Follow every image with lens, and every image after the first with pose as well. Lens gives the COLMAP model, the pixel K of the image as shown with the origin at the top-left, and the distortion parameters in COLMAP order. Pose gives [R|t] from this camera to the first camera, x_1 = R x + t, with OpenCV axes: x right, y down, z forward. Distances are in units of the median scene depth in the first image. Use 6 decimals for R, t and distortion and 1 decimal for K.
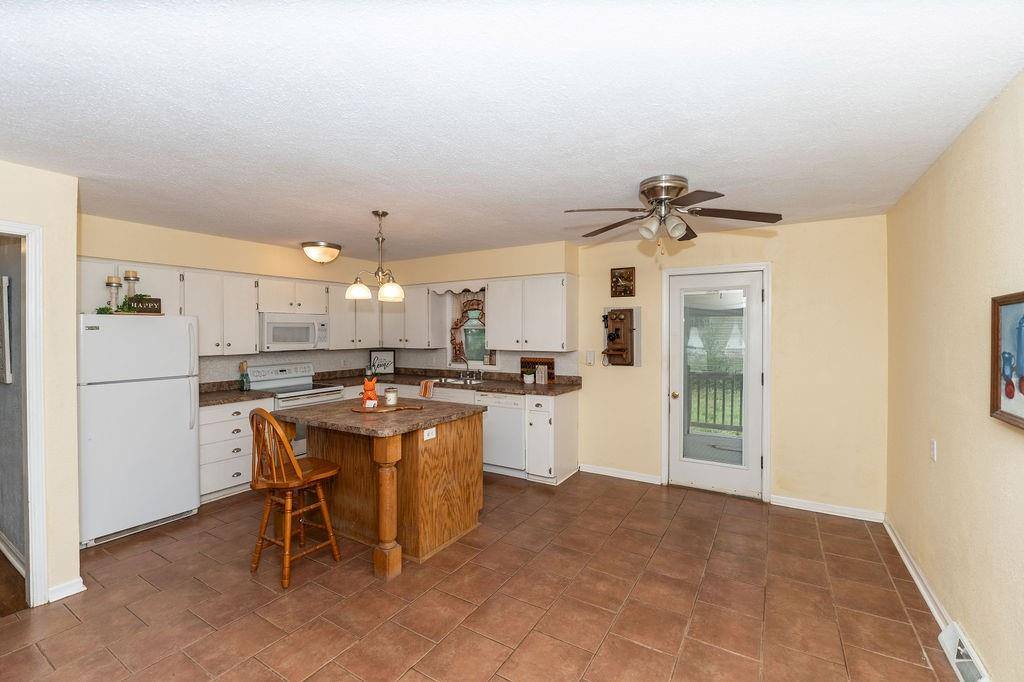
lens RADIAL K [[429.4, 0, 516.5], [0, 429.4, 333.7], [0, 0, 1]] dist [-0.029147, 0.003595]
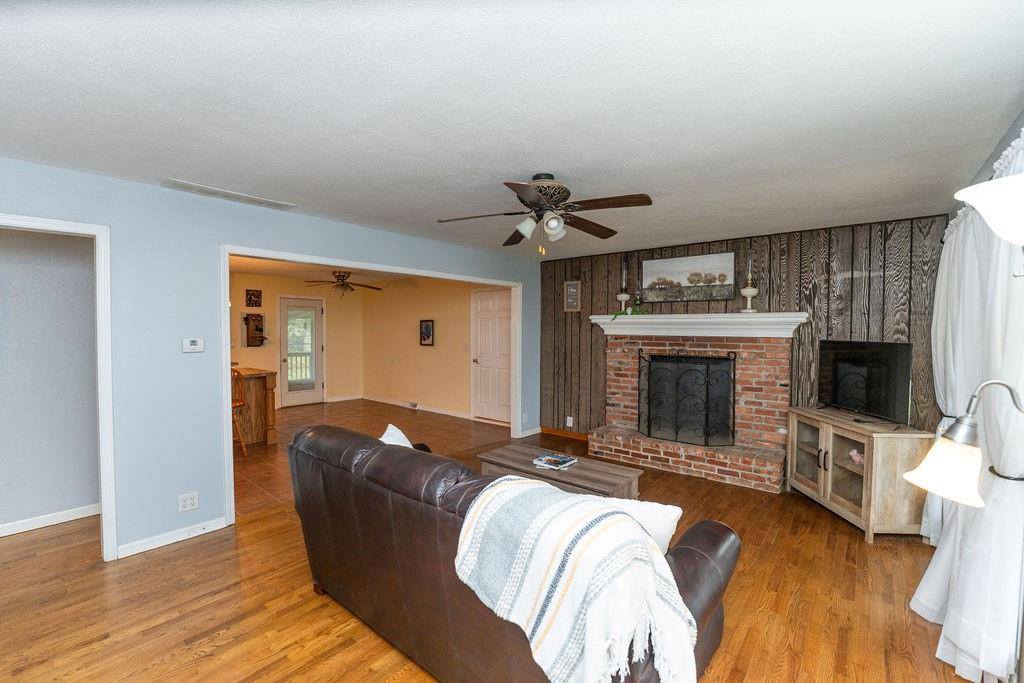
lens RADIAL K [[429.4, 0, 510.0], [0, 429.4, 341.6], [0, 0, 1]] dist [-0.029147, 0.003595]
pose [[0.167451, -0.024523, 0.985575, -1.100974], [0.002264, 0.999698, 0.024490, 0.012987], [-0.985878, -0.001869, 0.167456, -0.264470]]
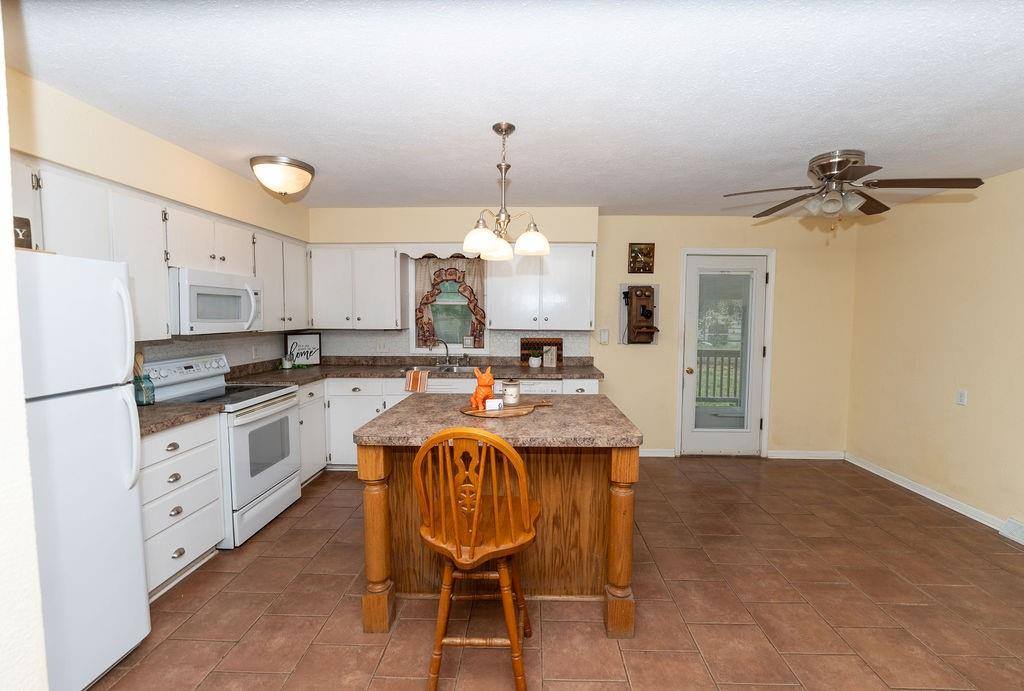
lens RADIAL K [[429.4, 0, 517.1], [0, 429.4, 343.2], [0, 0, 1]] dist [-0.029147, 0.003595]
pose [[0.877327, -0.023287, 0.479328, -0.405752], [-0.004667, 0.998361, 0.057044, 0.015870], [-0.479871, -0.052283, 0.875780, 0.238458]]
